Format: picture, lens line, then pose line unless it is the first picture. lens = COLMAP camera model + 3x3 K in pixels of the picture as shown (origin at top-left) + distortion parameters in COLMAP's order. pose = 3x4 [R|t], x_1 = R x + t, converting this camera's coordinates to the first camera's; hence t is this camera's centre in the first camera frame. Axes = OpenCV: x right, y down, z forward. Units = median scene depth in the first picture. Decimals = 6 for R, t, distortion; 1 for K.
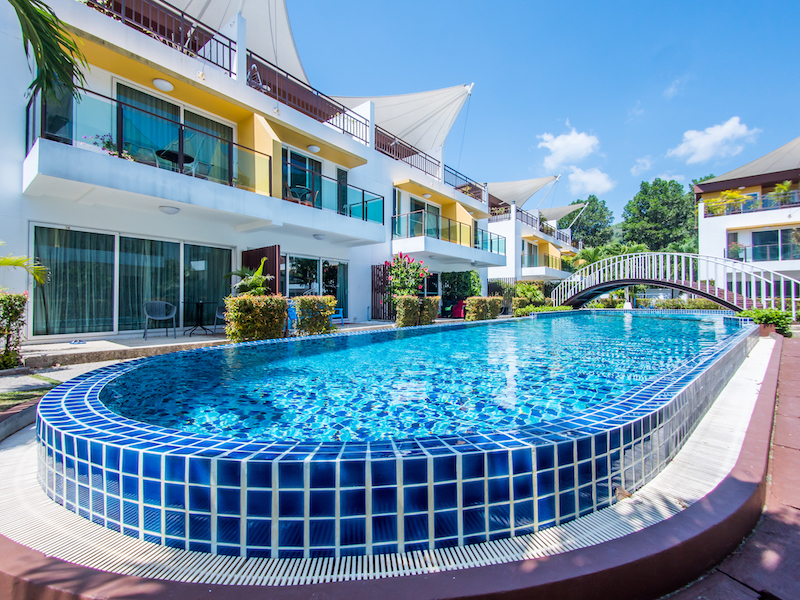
lens RADIAL K [[353.8, 0, 393.9], [0, 353.8, 298.1], [0, 0, 1]] dist [0.019705, -0.003729]
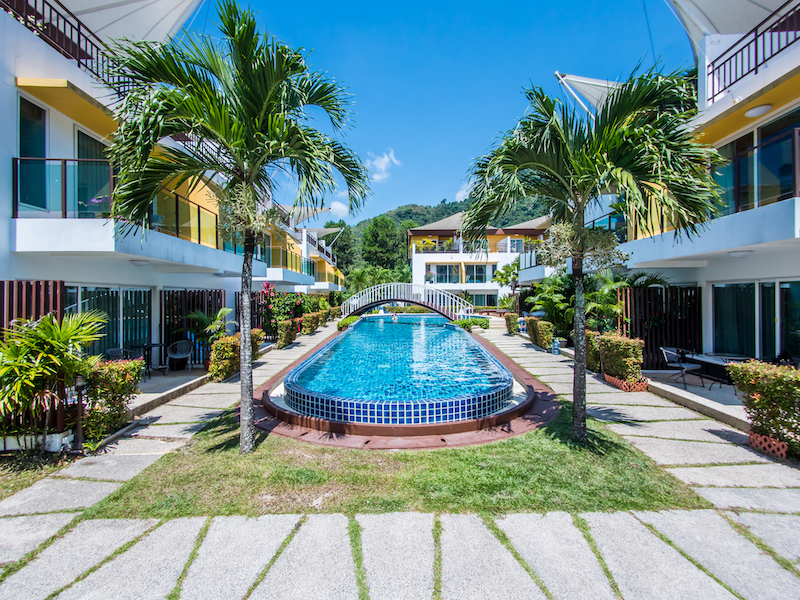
lens RADIAL K [[353.8, 0, 397.3], [0, 353.8, 301.5], [0, 0, 1]] dist [0.019705, -0.003729]
pose [[0.735366, -0.014595, 0.677513, -0.260535], [-0.001010, 0.999743, 0.022633, -0.051936], [-0.677670, -0.017328, 0.735162, -0.095892]]
